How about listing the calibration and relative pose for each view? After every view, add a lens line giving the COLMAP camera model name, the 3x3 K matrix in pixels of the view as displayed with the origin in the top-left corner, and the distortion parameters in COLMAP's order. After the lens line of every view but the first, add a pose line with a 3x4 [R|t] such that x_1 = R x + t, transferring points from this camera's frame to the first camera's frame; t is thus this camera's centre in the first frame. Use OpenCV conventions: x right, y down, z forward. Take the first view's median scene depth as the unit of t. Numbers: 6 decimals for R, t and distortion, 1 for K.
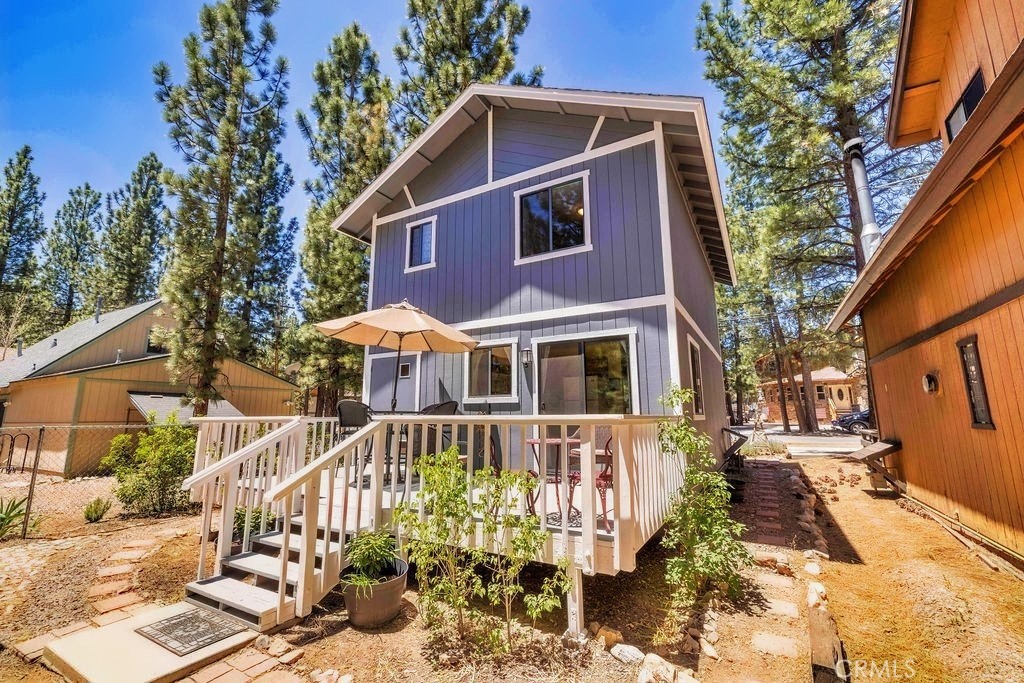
lens RADIAL K [[442.2, 0, 510.1], [0, 442.2, 328.2], [0, 0, 1]] dist [-0.000264, -0.000033]
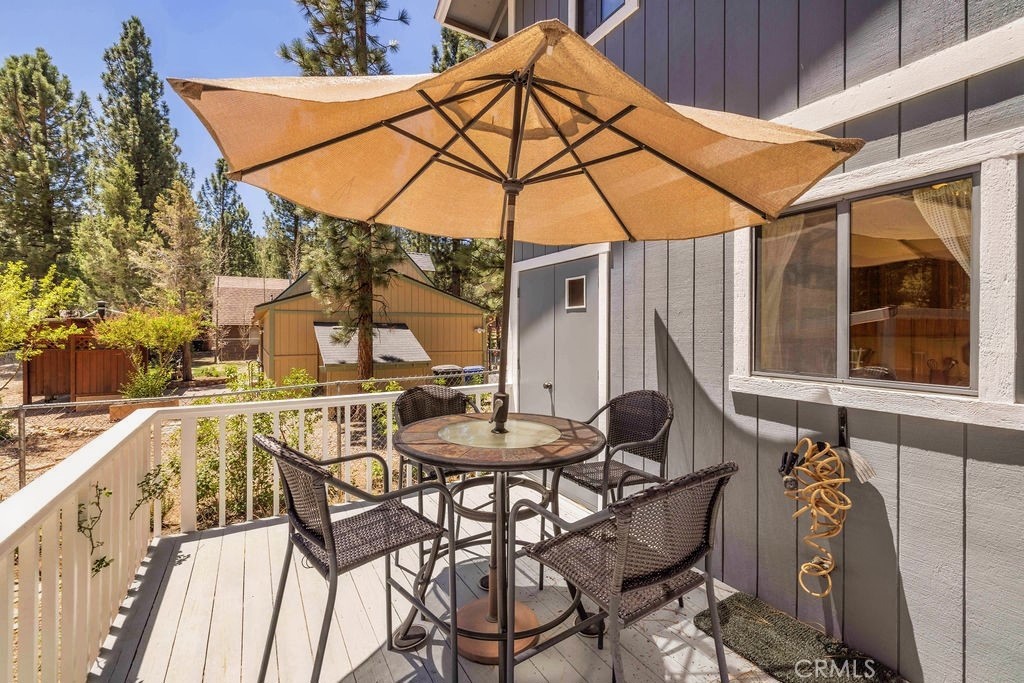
lens RADIAL K [[442.2, 0, 510.1], [0, 442.2, 328.2], [0, 0, 1]] dist [-0.000264, -0.000033]
pose [[0.874646, 0.004745, -0.484740, -0.089174], [0.089037, 0.981368, 0.170261, 0.052877], [0.476516, -0.192077, 0.857927, 0.637089]]
